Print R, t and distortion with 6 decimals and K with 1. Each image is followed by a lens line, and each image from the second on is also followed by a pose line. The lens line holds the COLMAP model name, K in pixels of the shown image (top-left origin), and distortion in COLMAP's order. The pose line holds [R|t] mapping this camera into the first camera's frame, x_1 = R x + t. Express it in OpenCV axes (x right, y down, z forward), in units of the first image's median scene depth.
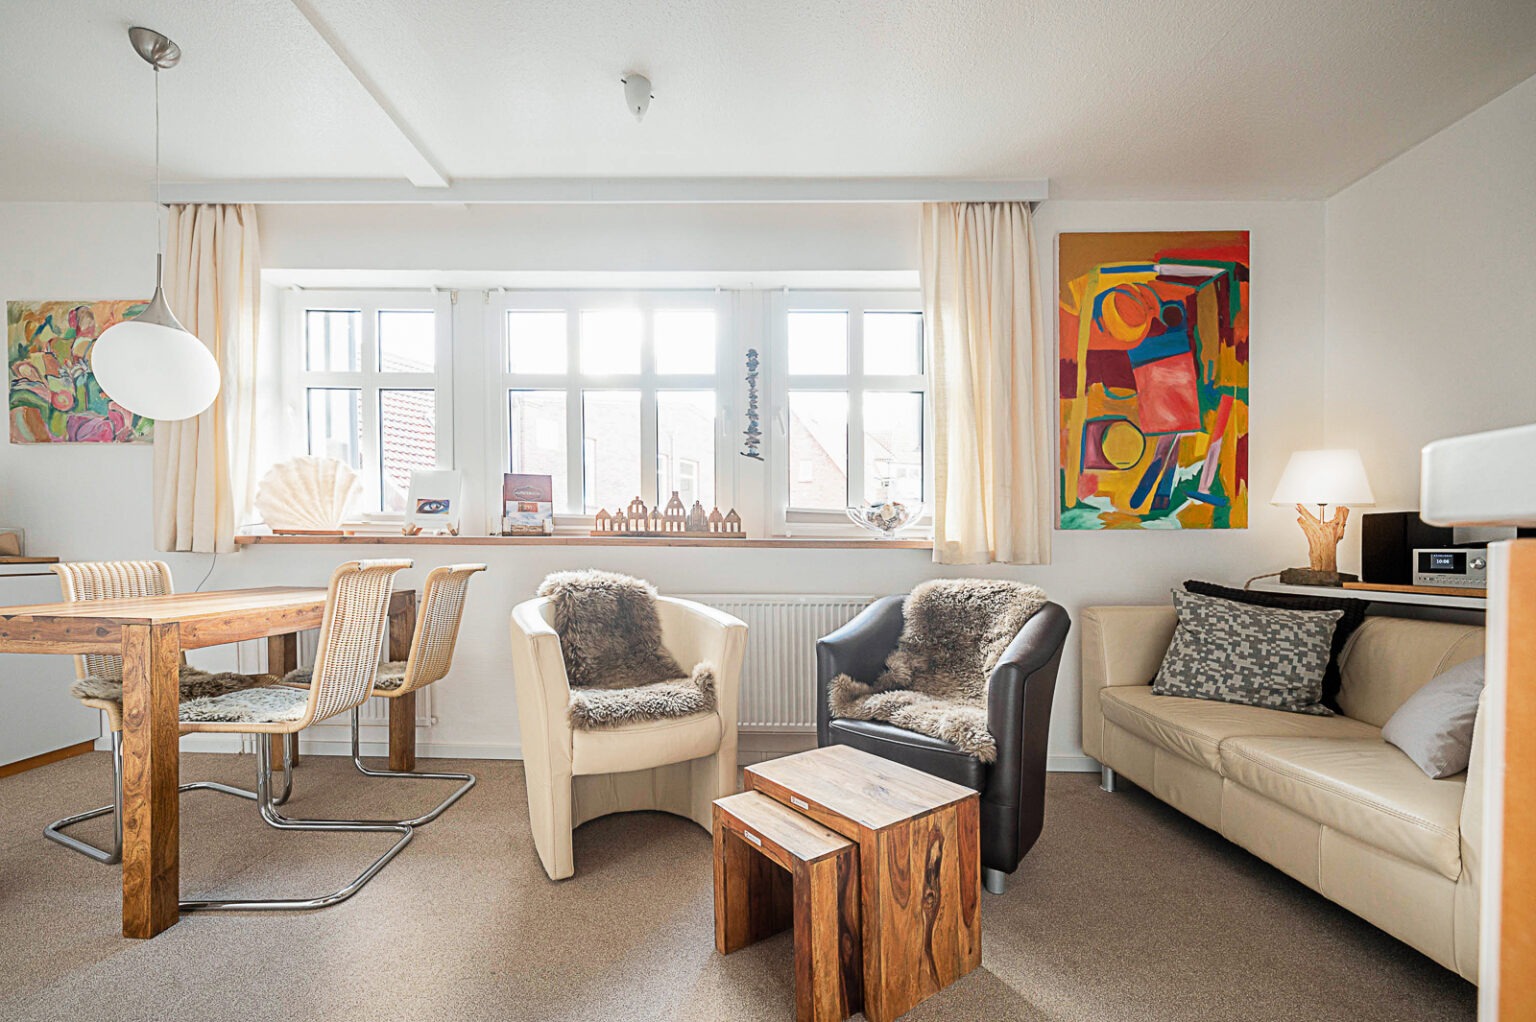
lens RADIAL K [[618.6, 0, 734.9], [0, 618.6, 585.1], [0, 0, 1]] dist [0.000469, 0.000108]
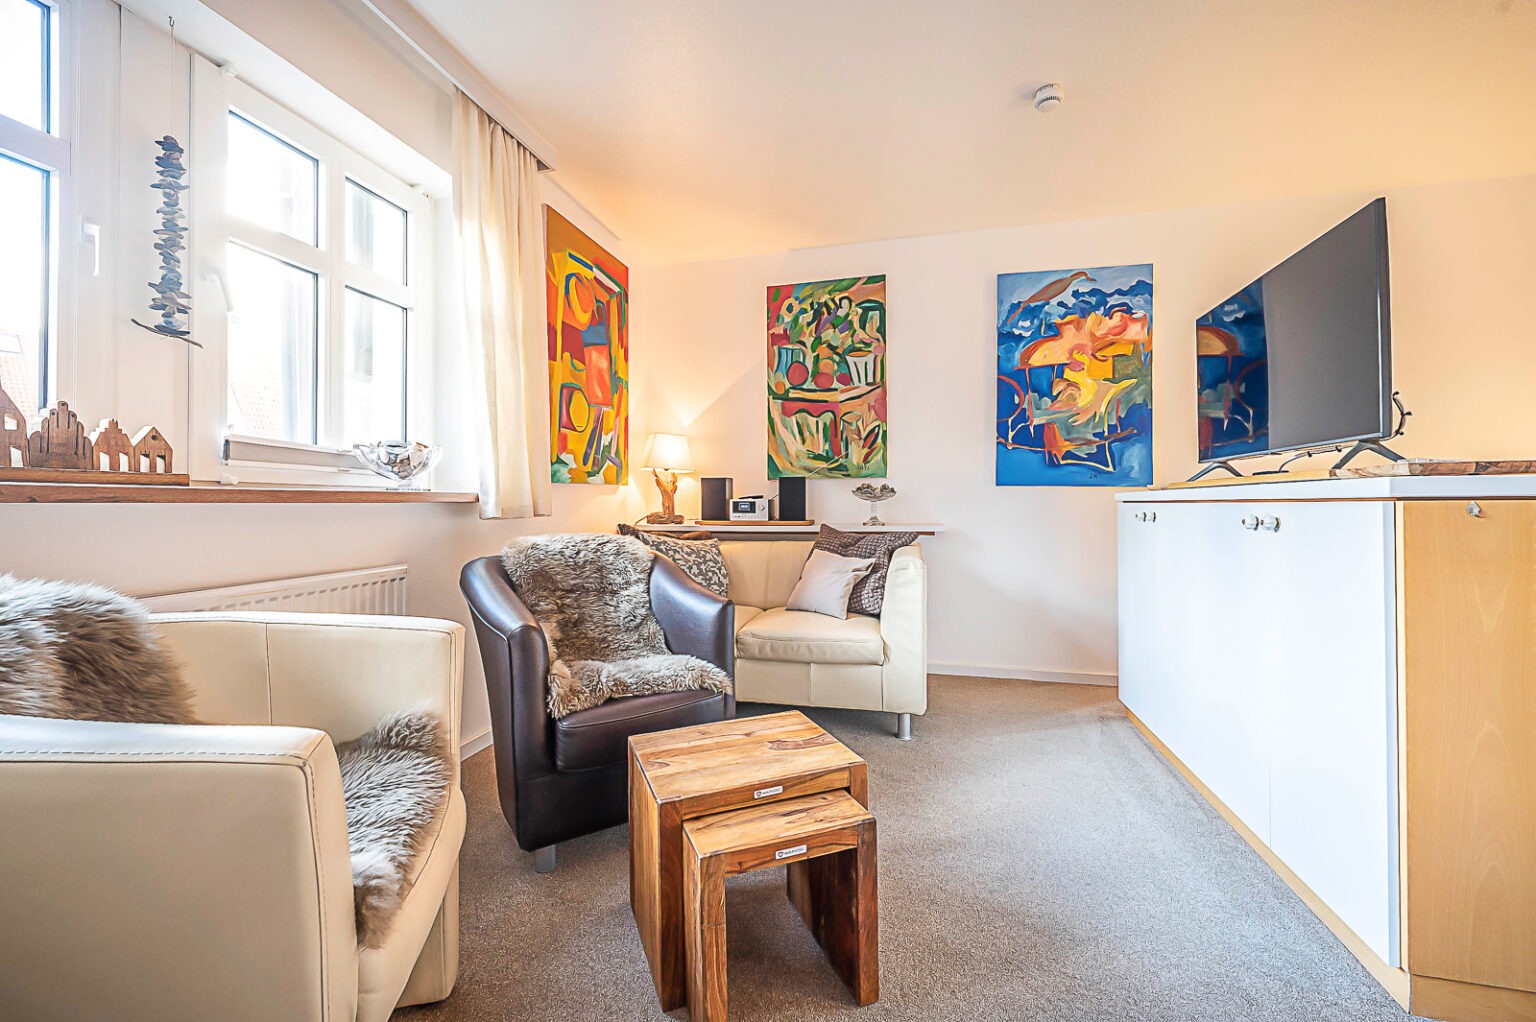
lens RADIAL K [[619.2, 0, 736.8], [0, 619.2, 500.7], [0, 0, 1]] dist [-0.000467, 0.000194]
pose [[0.237267, -0.007962, 0.971412, -0.417224], [0.060373, 0.998154, -0.006565, -0.032955], [-0.969567, 0.060205, 0.237310, 0.442442]]
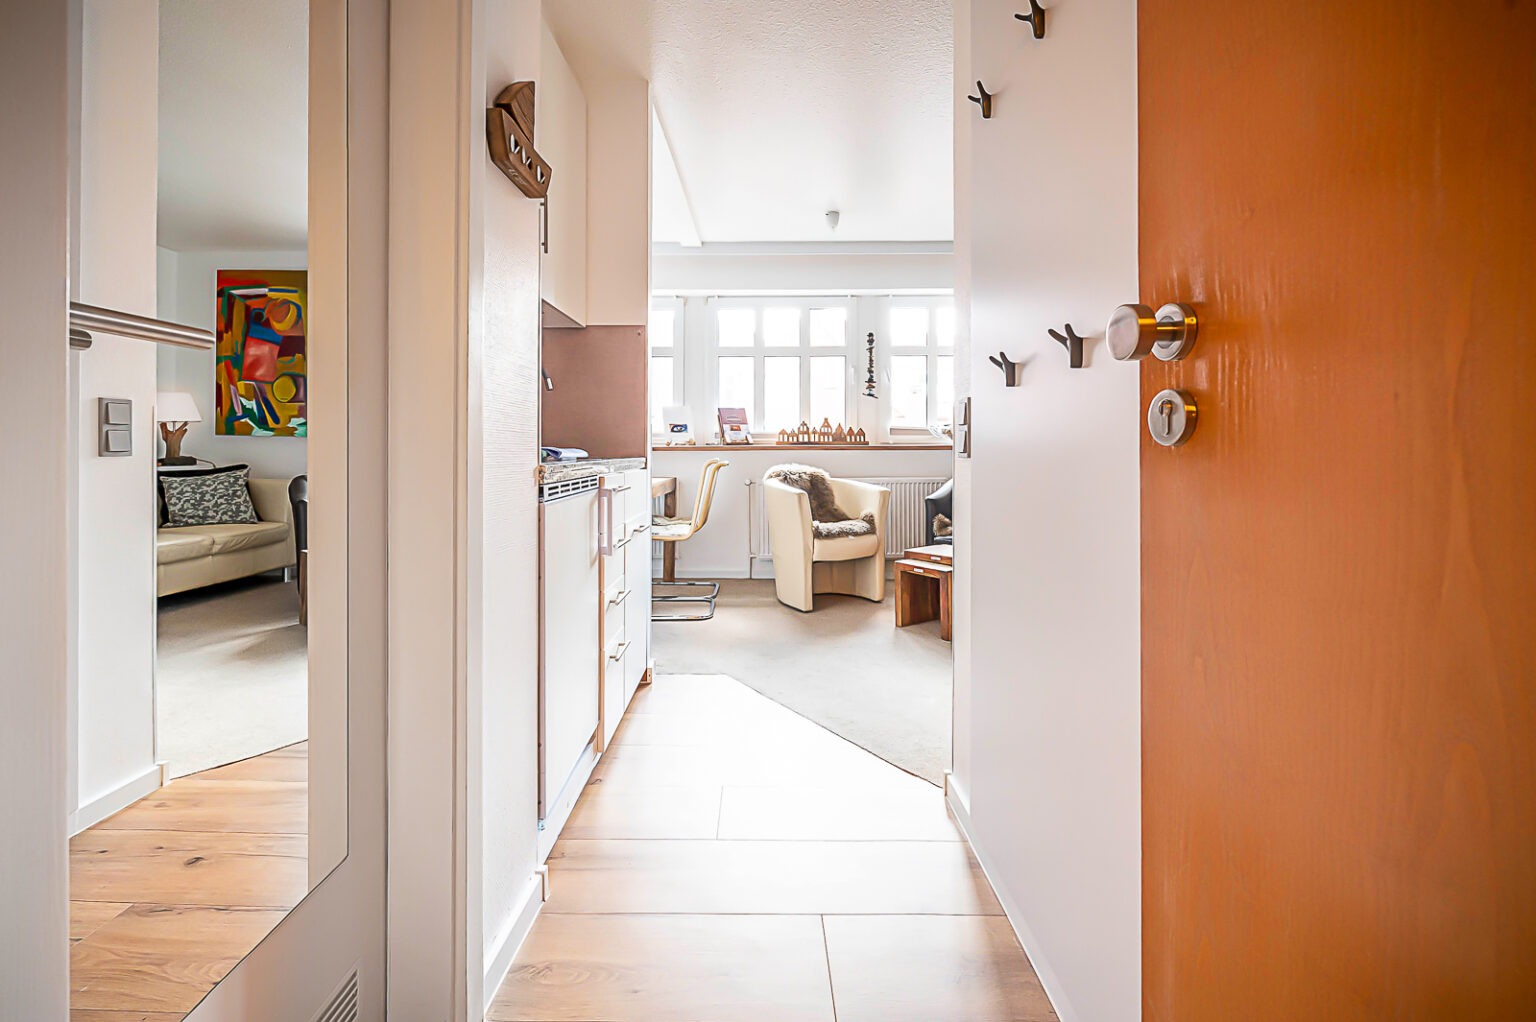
lens RADIAL K [[619.2, 0, 736.8], [0, 619.2, 500.7], [0, 0, 1]] dist [-0.000467, 0.000194]
pose [[0.999737, -0.011404, -0.019883, -0.335130], [0.011864, 0.999661, 0.023170, 0.036251], [0.019612, -0.023400, 0.999534, -0.764042]]
